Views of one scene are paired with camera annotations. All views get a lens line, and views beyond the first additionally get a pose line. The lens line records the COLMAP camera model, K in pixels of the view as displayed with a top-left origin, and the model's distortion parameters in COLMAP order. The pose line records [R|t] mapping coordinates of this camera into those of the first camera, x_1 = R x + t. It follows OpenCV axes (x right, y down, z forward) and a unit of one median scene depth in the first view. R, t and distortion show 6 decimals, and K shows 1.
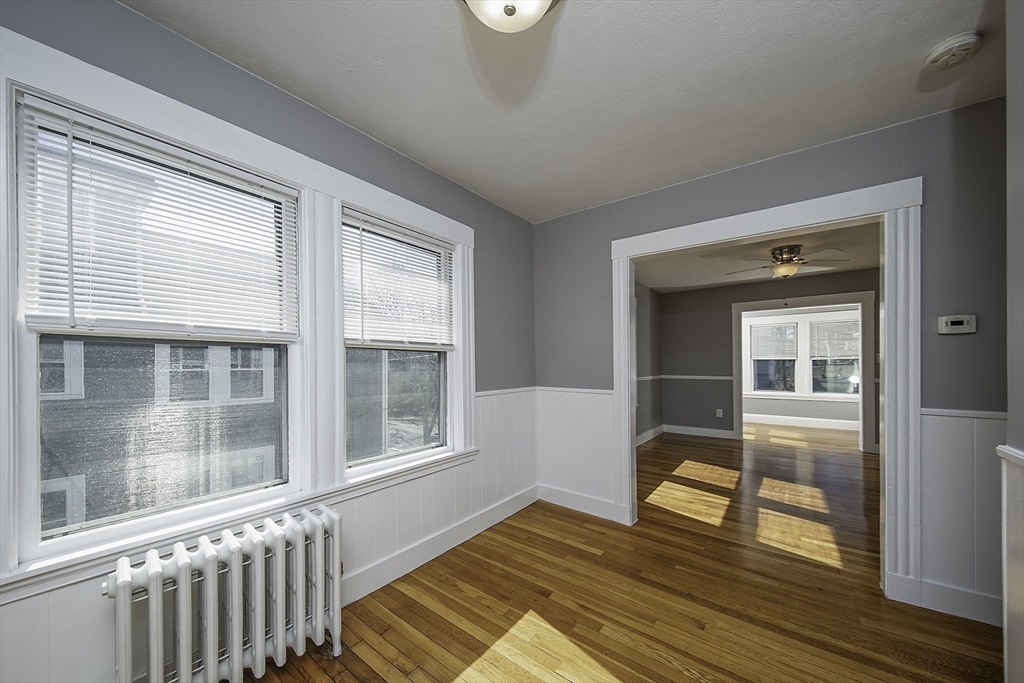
lens RADIAL K [[358.1, 0, 511.0], [0, 358.1, 357.7], [0, 0, 1]] dist [0.027570, -0.012025]
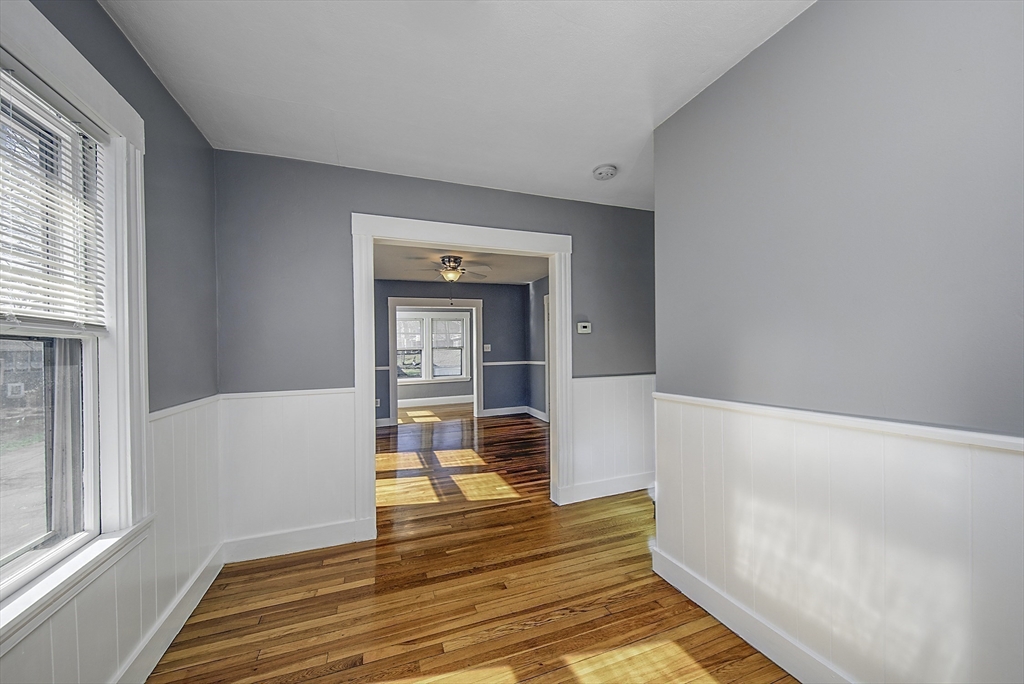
lens RADIAL K [[382.5, 0, 517.0], [0, 382.5, 338.5], [0, 0, 1]] dist [0.000224, -0.000281]
pose [[0.531241, 0.015538, 0.847078, -0.336513], [0.006414, 0.999729, -0.022361, -0.002931], [-0.847197, 0.017312, 0.530998, 0.228433]]
